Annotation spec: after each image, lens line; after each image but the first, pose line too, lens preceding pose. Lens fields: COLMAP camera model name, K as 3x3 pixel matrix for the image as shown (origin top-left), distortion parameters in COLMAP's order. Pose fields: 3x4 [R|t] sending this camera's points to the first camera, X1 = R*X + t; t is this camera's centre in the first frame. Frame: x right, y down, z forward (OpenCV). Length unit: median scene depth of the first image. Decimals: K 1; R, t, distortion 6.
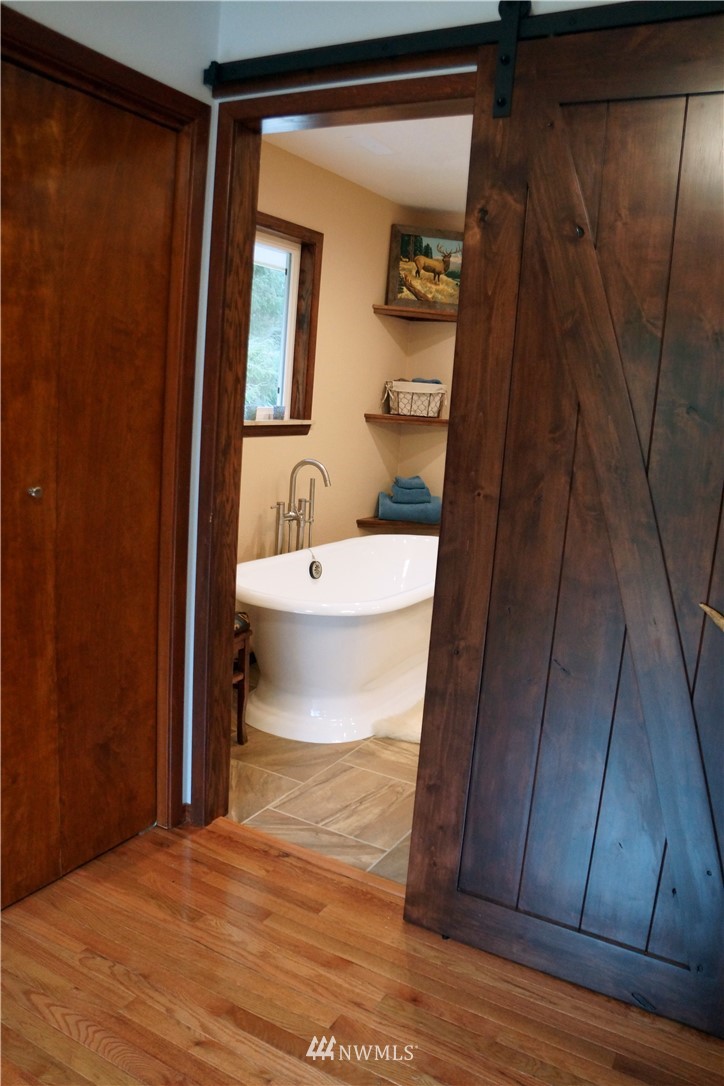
lens RADIAL K [[854.7, 0, 362.0], [0, 854.7, 543.0], [0, 0, 1]] dist [-0.191284, 0.142157]
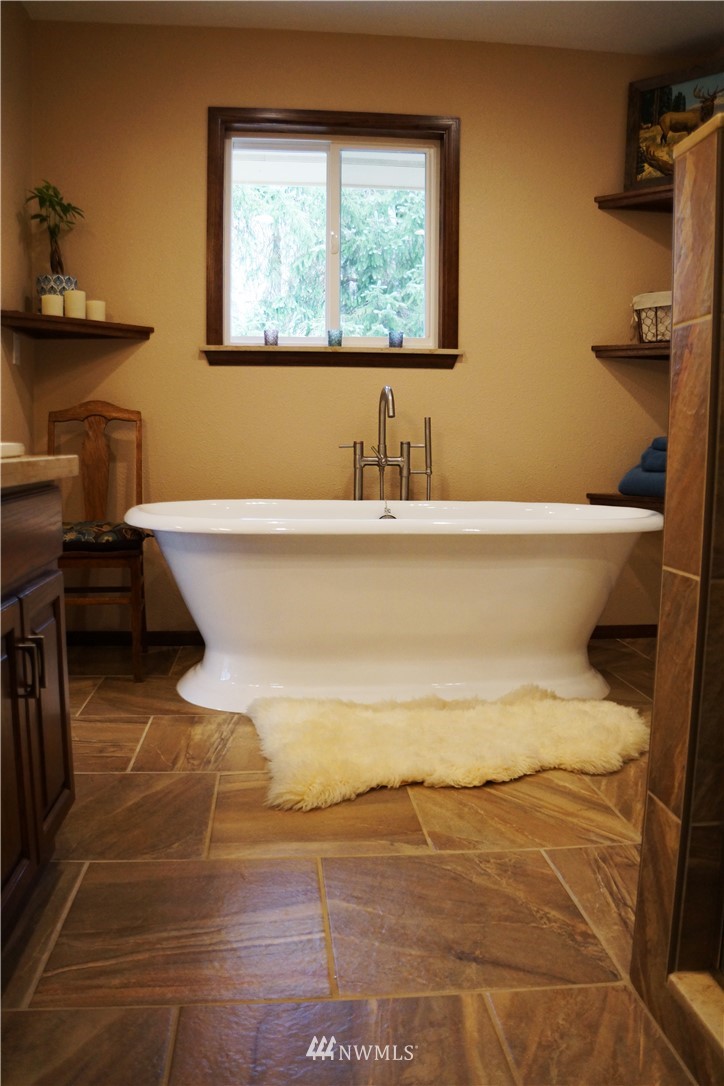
lens RADIAL K [[854.7, 0, 362.0], [0, 854.7, 543.0], [0, 0, 1]] dist [-0.191284, 0.142157]
pose [[0.578909, 0.028540, -0.814893, 0.926590], [-0.117243, 0.991916, -0.048551, 0.142859], [0.806919, 0.123647, 0.577575, 0.871055]]
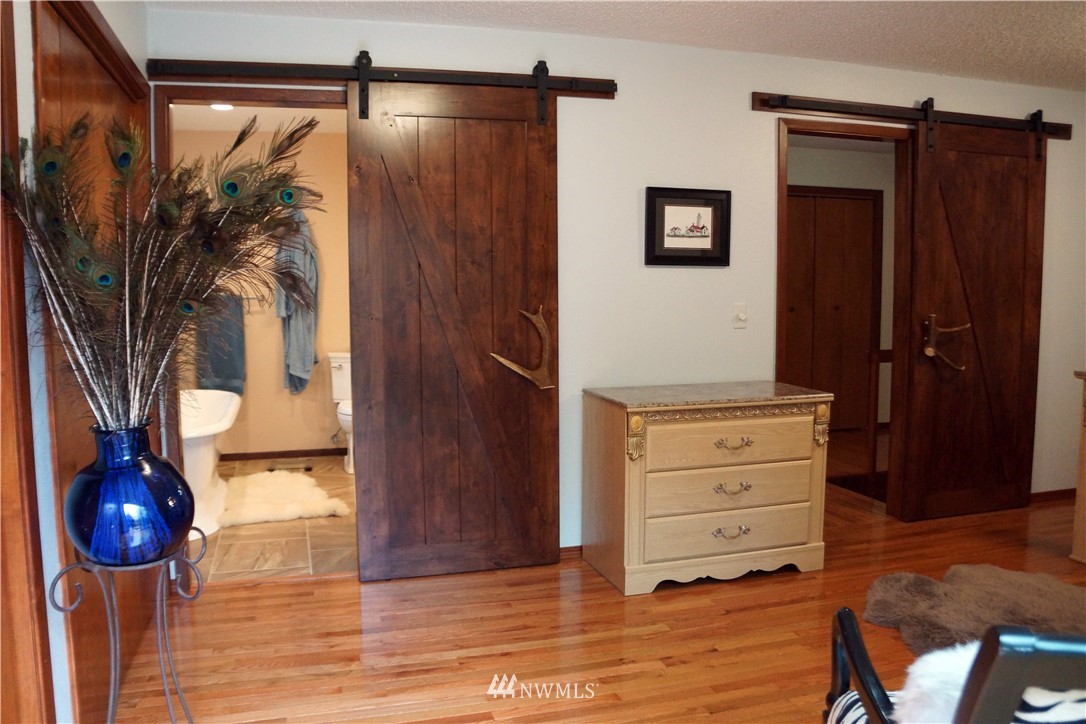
lens RADIAL K [[854.7, 0, 543.0], [0, 854.7, 362.0], [0, 0, 1]] dist [-0.191284, 0.142157]
pose [[0.685152, -0.143728, 0.714079, -0.735468], [0.187269, 0.982144, 0.018001, 0.056740], [-0.703916, 0.121391, 0.699833, -0.425928]]
